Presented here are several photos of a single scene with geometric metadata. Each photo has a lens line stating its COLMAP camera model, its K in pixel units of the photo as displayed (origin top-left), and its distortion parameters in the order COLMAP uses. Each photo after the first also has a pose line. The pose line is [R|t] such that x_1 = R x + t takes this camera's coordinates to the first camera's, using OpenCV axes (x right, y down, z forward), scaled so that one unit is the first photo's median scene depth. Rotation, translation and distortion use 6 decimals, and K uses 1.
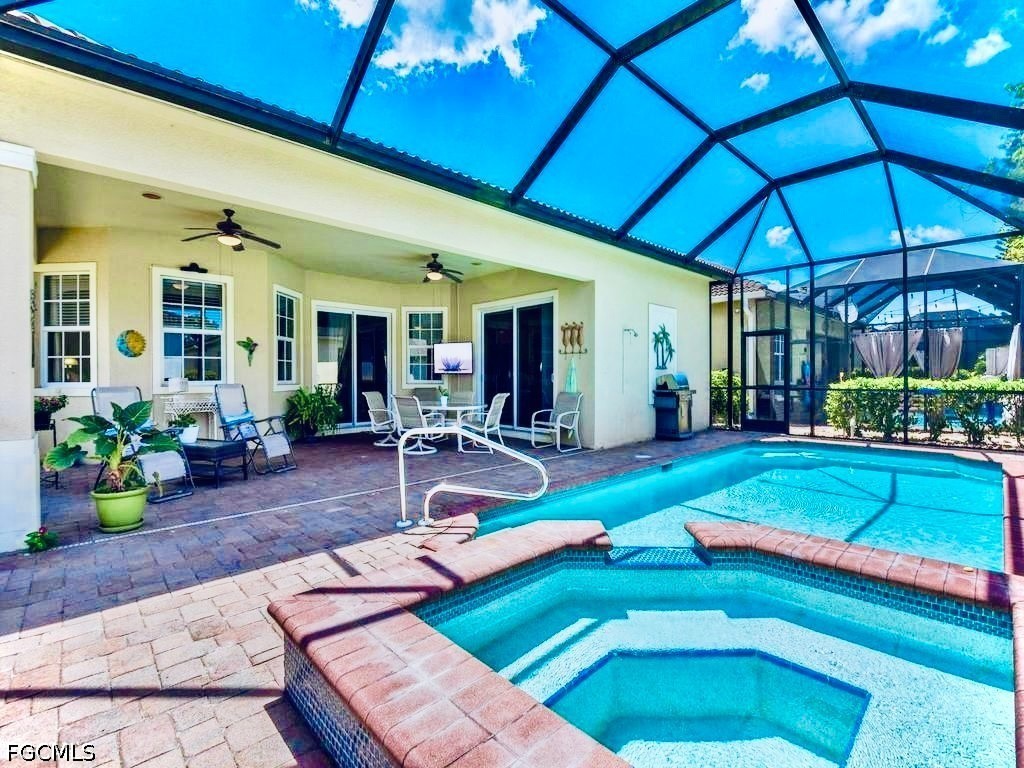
lens RADIAL K [[464.9, 0, 511.8], [0, 464.9, 384.6], [0, 0, 1]] dist [-0.007556, -0.001753]
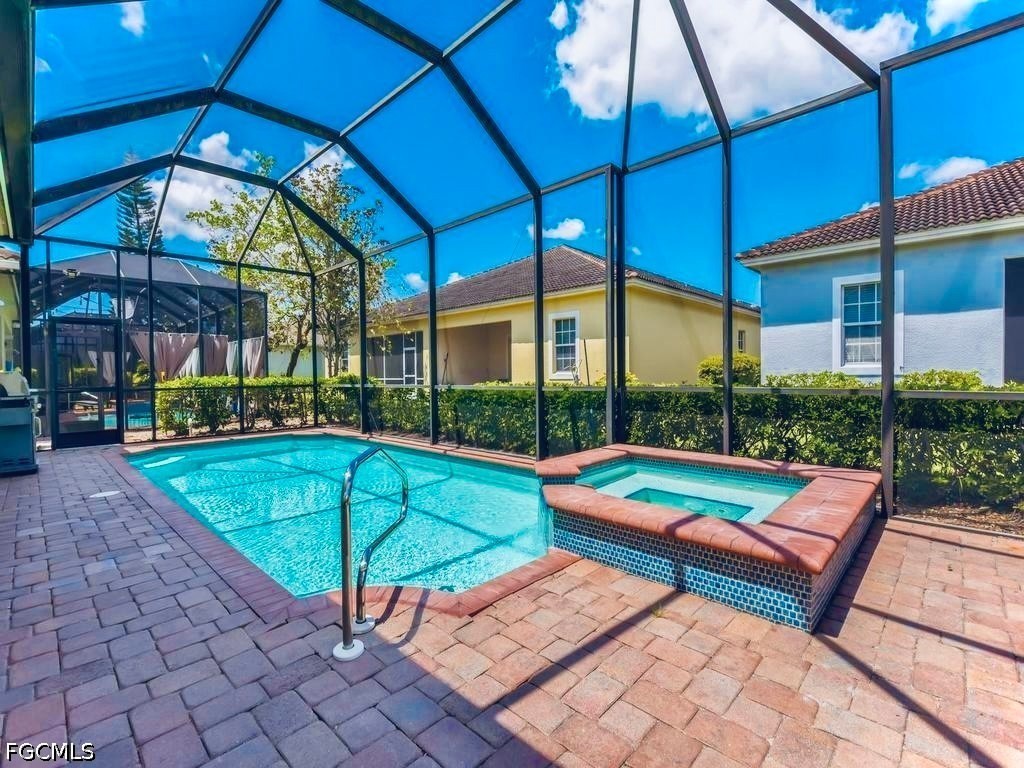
lens RADIAL K [[464.9, 0, 508.4], [0, 464.9, 374.3], [0, 0, 1]] dist [-0.007556, -0.001753]
pose [[-0.039103, 0.000950, 0.999235, -0.562688], [0.027376, 0.999625, 0.000121, -0.002161], [-0.998860, 0.027359, -0.039114, 0.621423]]
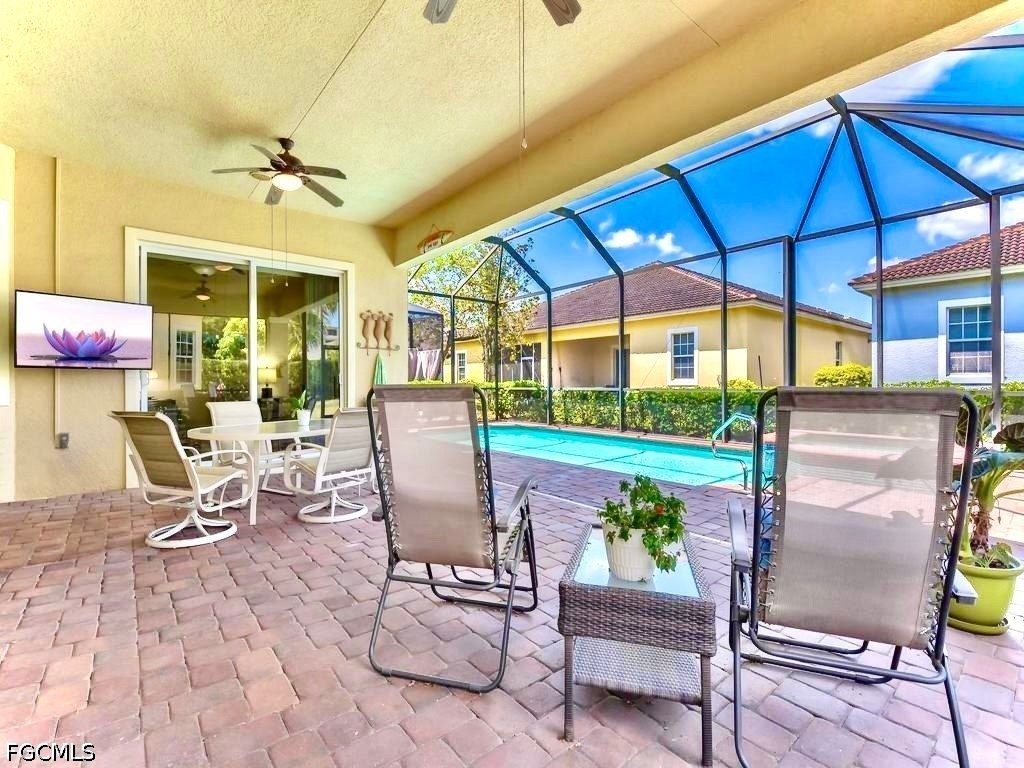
lens RADIAL K [[464.9, 0, 511.2], [0, 464.9, 381.3], [0, 0, 1]] dist [-0.007556, -0.001753]
pose [[0.062183, 0.000439, 0.998065, -0.663921], [0.021598, 0.999765, -0.001786, -0.004009], [-0.997831, 0.021667, 0.062159, 0.723555]]
